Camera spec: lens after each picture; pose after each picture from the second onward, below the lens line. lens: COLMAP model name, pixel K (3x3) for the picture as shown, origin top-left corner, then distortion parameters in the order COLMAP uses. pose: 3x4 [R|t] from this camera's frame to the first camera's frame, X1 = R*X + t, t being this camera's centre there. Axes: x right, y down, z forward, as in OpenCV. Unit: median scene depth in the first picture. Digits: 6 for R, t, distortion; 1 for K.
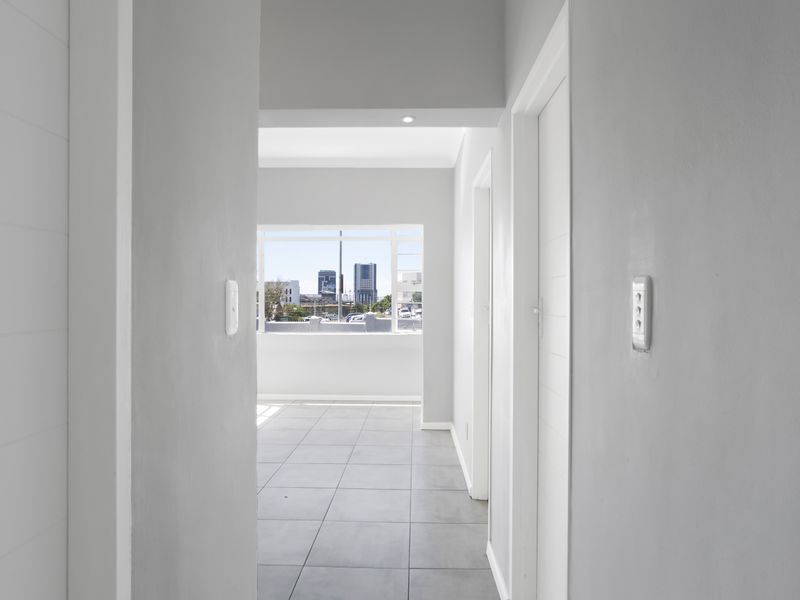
lens RADIAL K [[491.1, 0, 400.0], [0, 491.1, 300.0], [0, 0, 1]] dist [-0.083801, 0.061688]
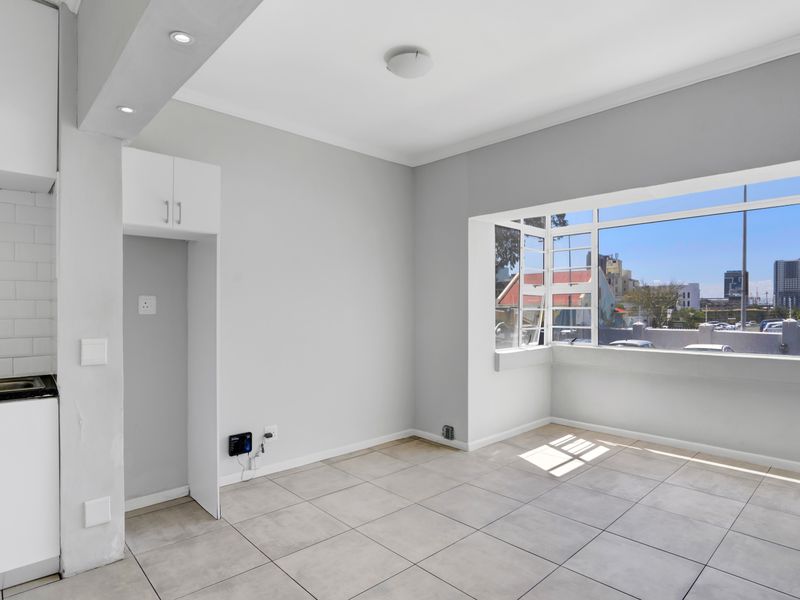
lens RADIAL K [[458.1, 0, 400.0], [0, 458.1, 300.0], [0, 0, 1]] dist [-0.052388, 0.015939]
pose [[0.701562, -0.014404, -0.712463, 0.002546], [0.006611, 0.999884, -0.013704, 0.000162], [0.712577, 0.004904, 0.701576, 0.036031]]
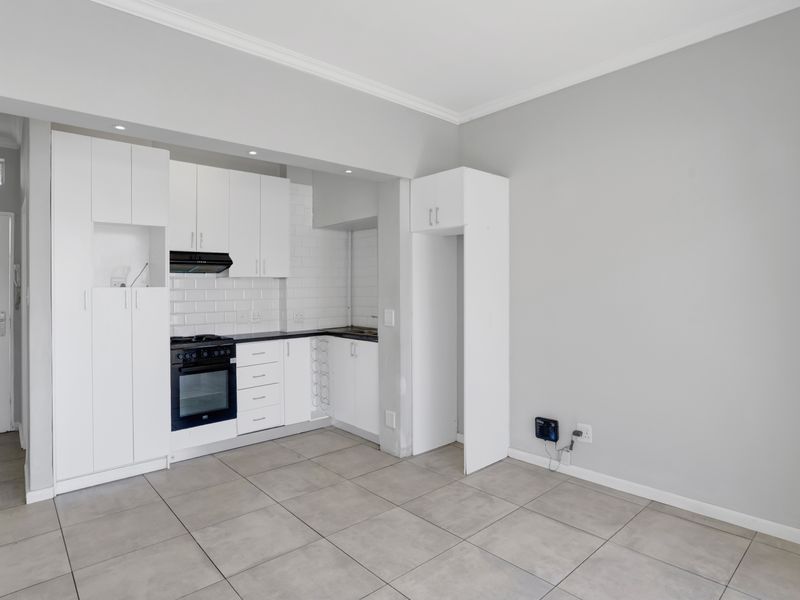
lens RADIAL K [[459.3, 0, 418.5], [0, 459.3, 285.2], [0, 0, 1]] dist [-0.030373, 0.002481]
pose [[-0.711371, -0.000806, -0.702816, -0.003319], [0.011279, 0.999857, -0.012563, 0.000345], [0.702726, -0.016864, -0.711261, 0.104644]]
